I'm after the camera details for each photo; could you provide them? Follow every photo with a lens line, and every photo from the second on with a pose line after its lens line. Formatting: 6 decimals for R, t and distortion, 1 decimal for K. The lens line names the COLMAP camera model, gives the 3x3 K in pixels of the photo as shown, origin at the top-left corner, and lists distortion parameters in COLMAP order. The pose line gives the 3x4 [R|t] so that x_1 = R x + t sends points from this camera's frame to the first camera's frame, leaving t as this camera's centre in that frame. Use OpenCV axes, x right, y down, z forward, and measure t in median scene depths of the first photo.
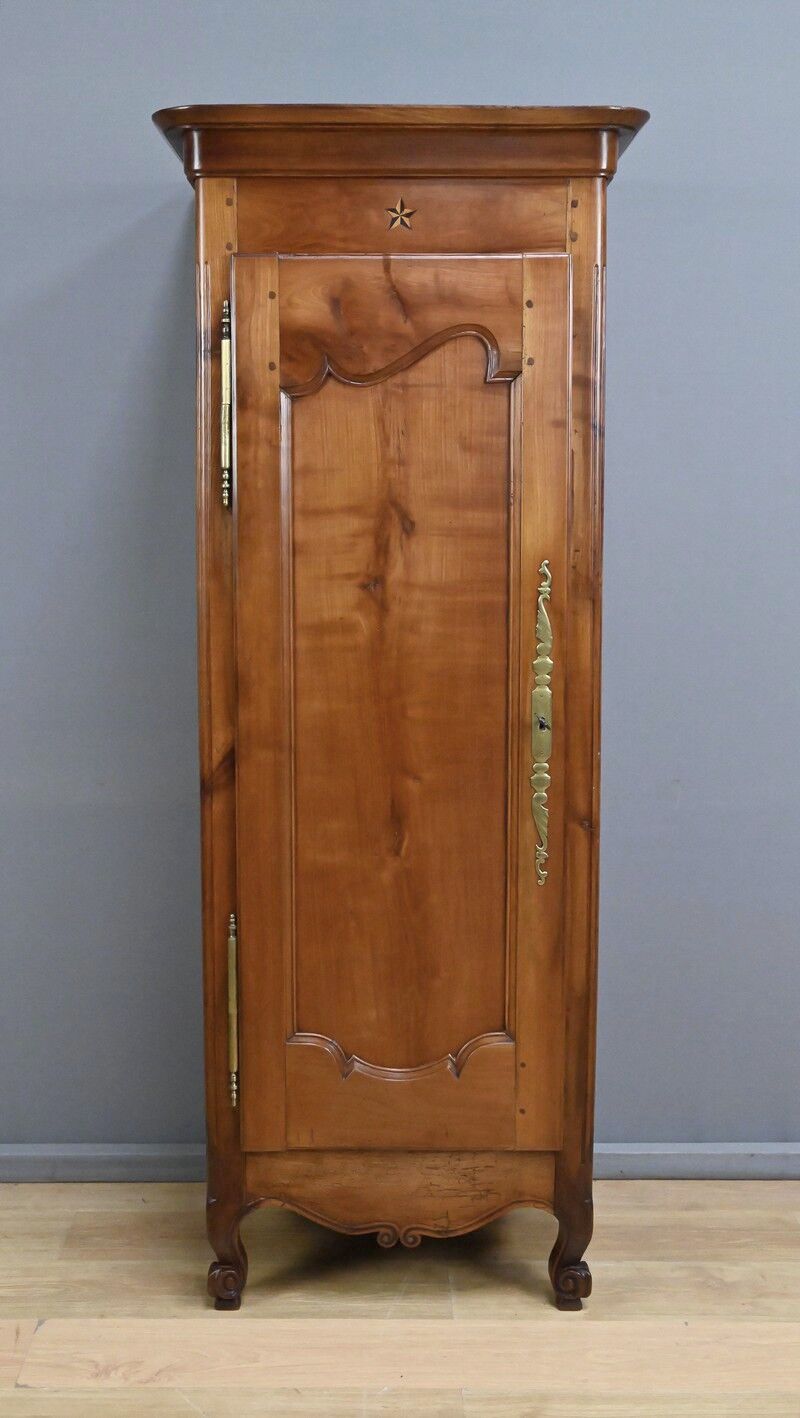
lens RADIAL K [[1581.4, 0, 369.0], [0, 1581.4, 692.3], [0, 0, 1]] dist [0.019646, 0.000000]
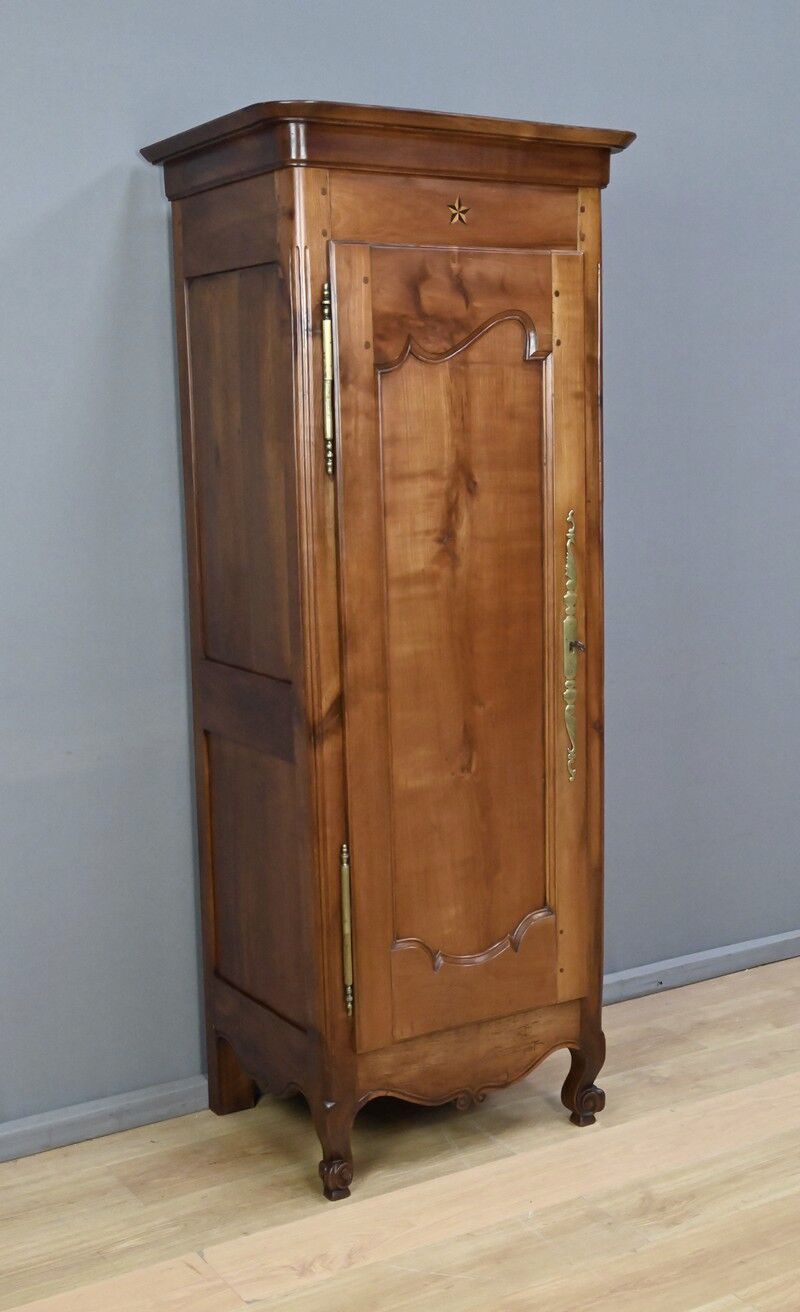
lens RADIAL K [[1600.5, 0, 423.0], [0, 1600.5, 710.7], [0, 0, 1]] dist [0.027102, 0.000000]
pose [[0.855378, -0.109011, 0.506403, -0.614476], [0.079745, 0.993664, 0.079202, -0.038015], [-0.511829, -0.027365, 0.858652, 0.014435]]
